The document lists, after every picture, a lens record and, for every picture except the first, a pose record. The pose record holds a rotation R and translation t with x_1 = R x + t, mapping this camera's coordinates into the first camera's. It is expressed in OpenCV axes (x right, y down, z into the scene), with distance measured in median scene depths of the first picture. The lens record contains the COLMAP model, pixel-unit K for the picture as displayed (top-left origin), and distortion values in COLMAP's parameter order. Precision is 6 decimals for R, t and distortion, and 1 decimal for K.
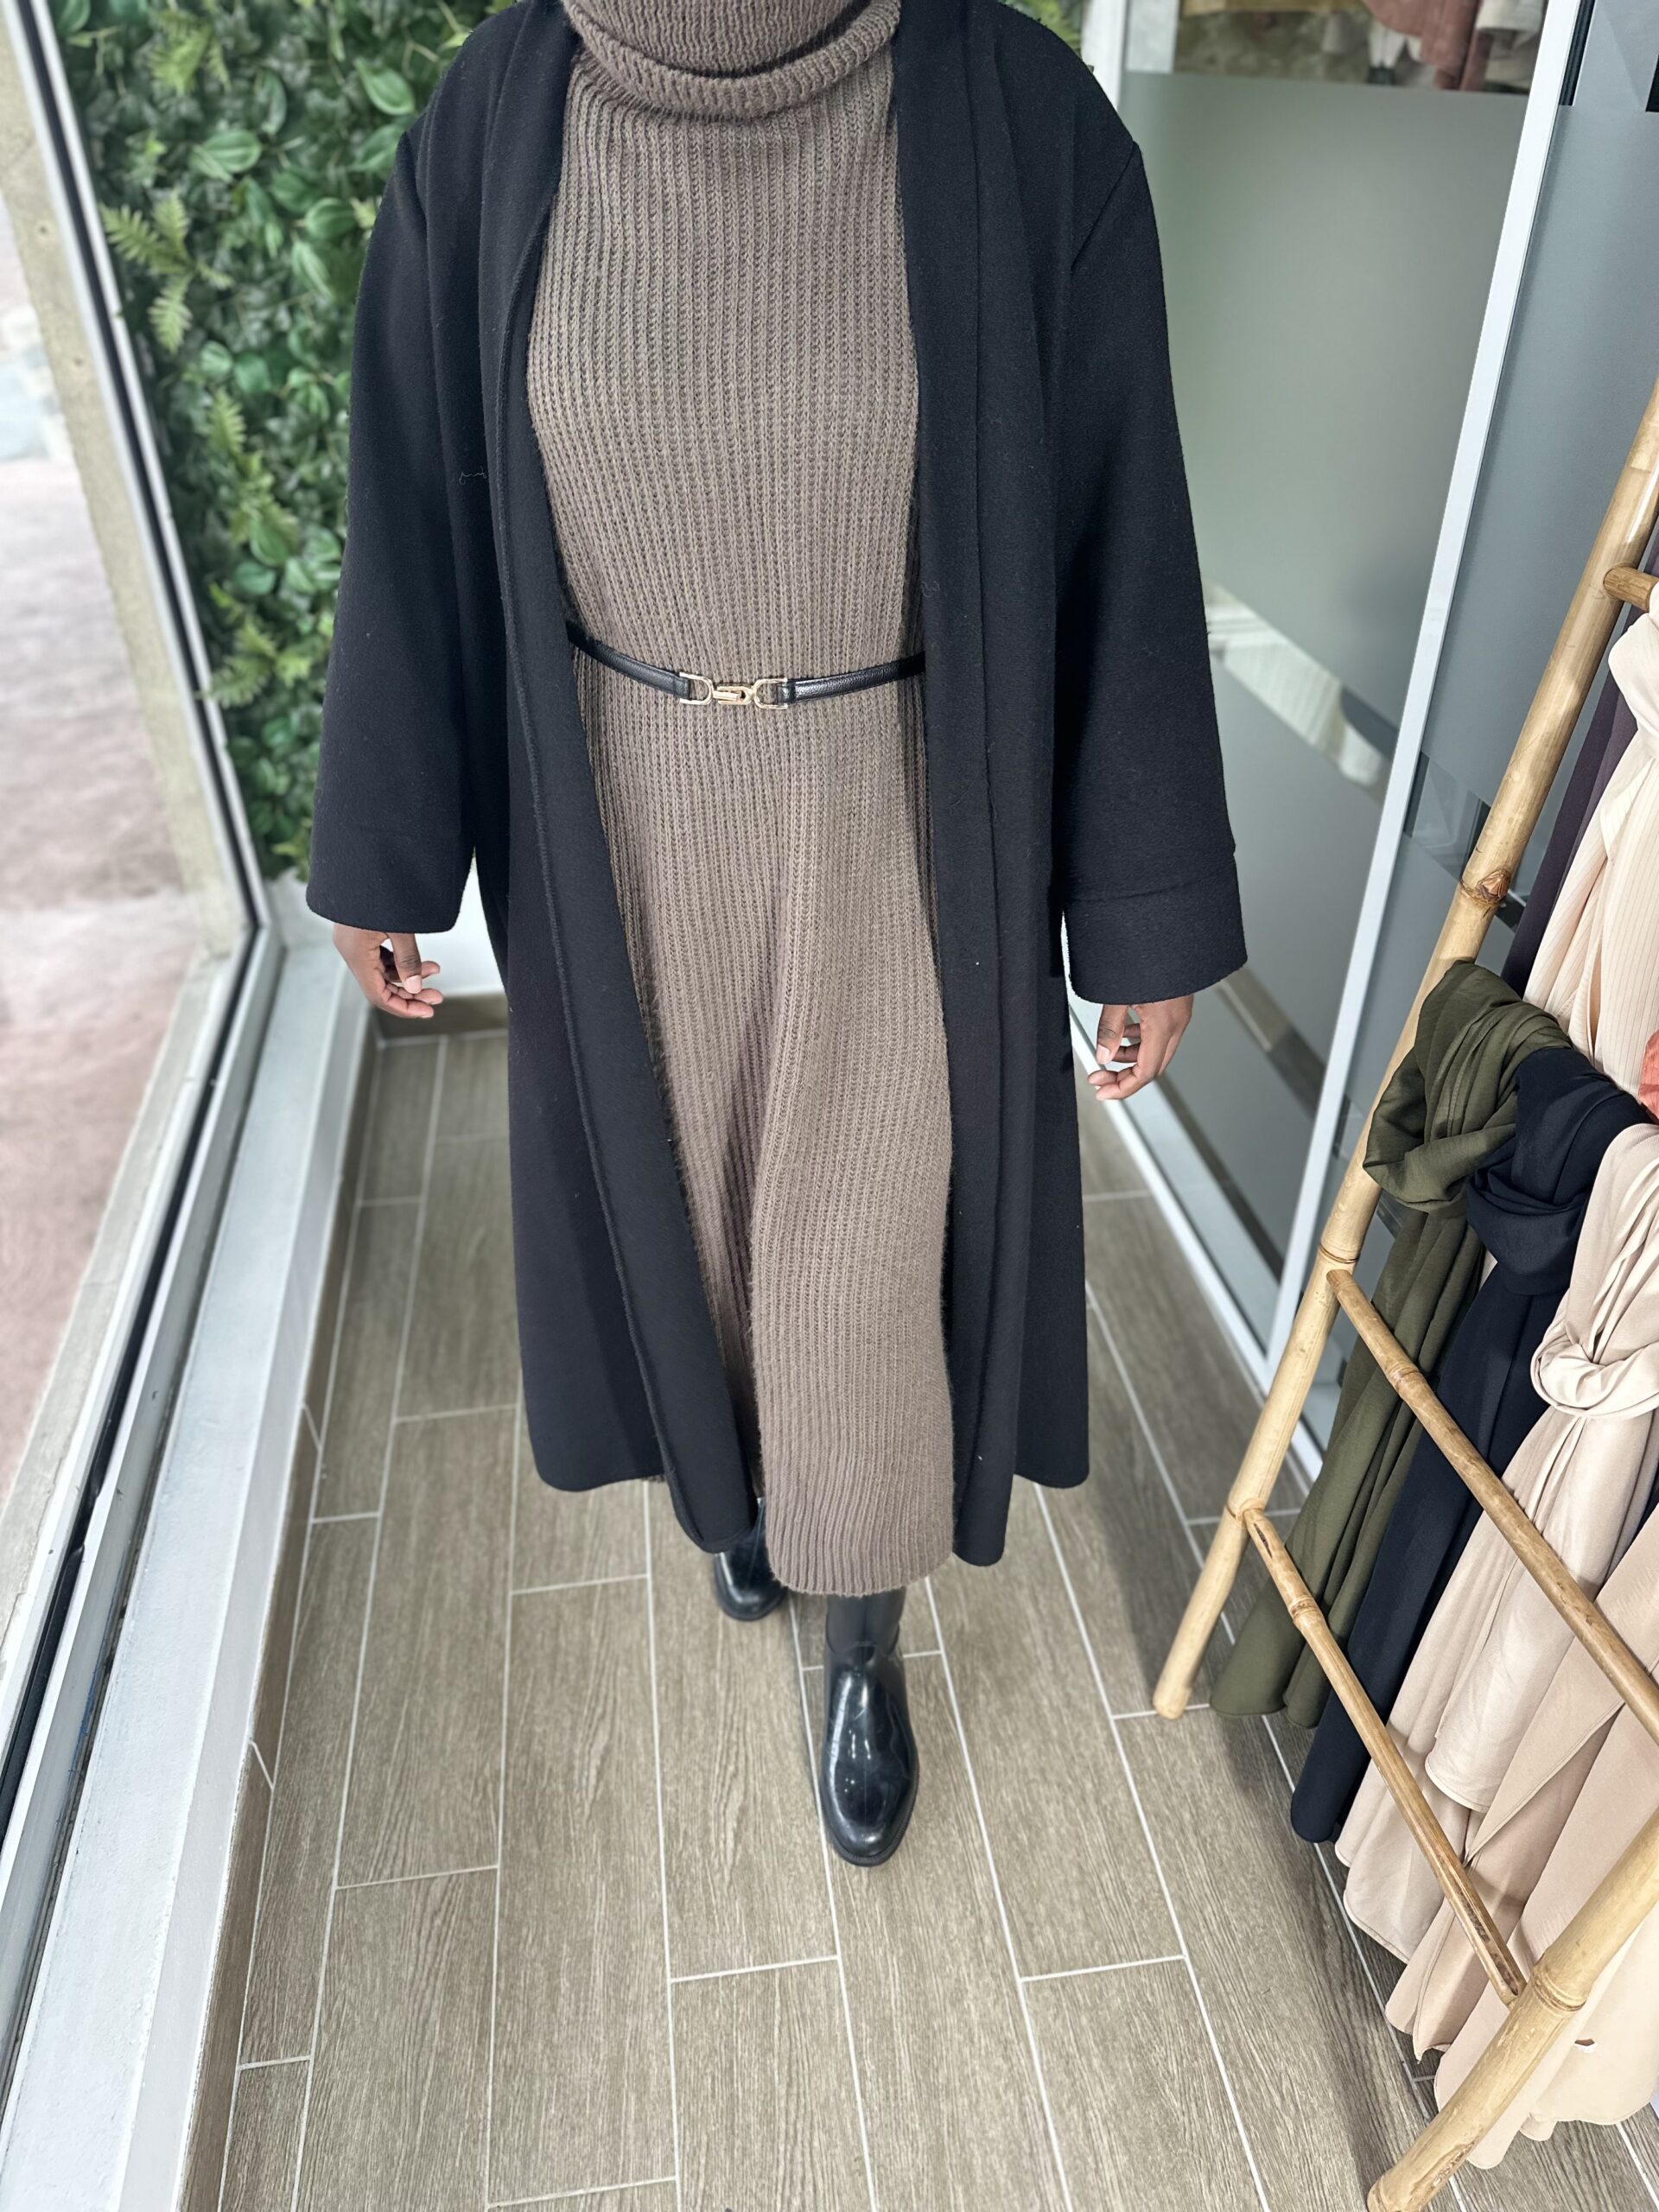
lens RADIAL K [[1544.8, 0, 818.4], [0, 1544.8, 1083.7], [0, 0, 1]] dist [0.053479, -0.058354]
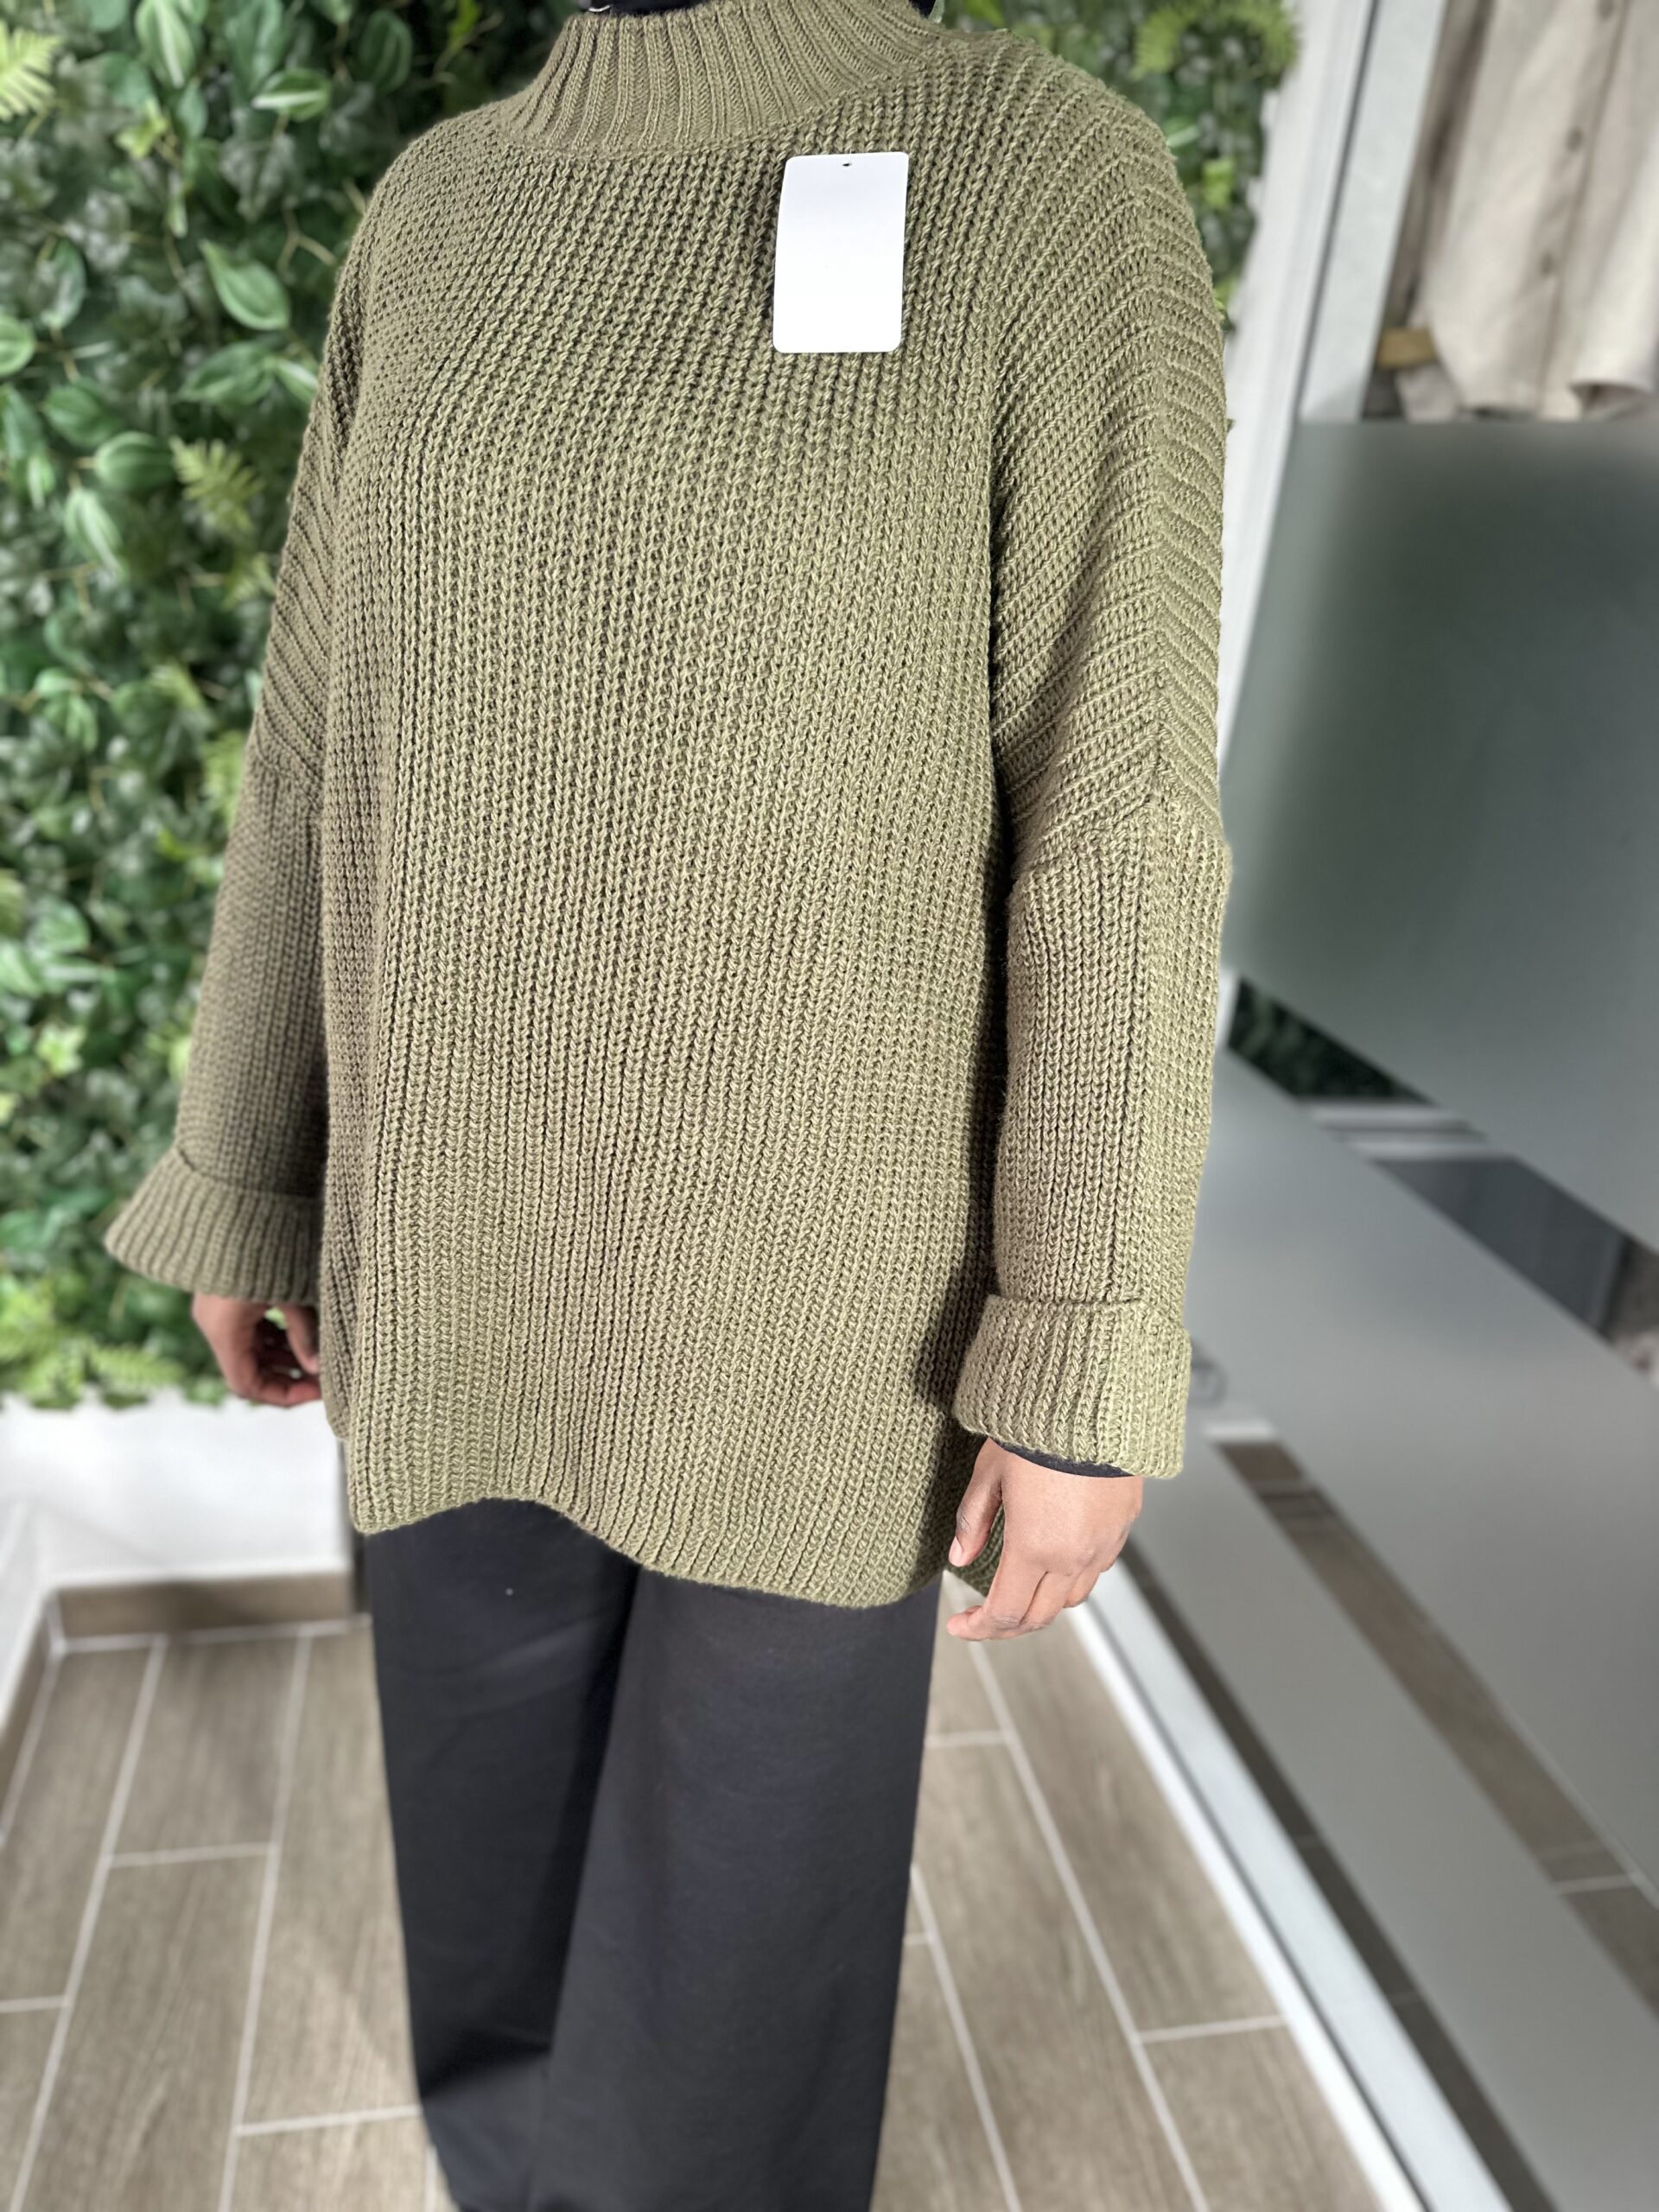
lens RADIAL K [[1544.8, 0, 818.4], [0, 1544.8, 1083.7], [0, 0, 1]] dist [0.053479, -0.058354]
pose [[0.991839, 0.079101, 0.099996, -0.074193], [-0.054264, 0.971594, -0.230348, -0.165325], [-0.115376, 0.223042, 0.967957, 0.387622]]
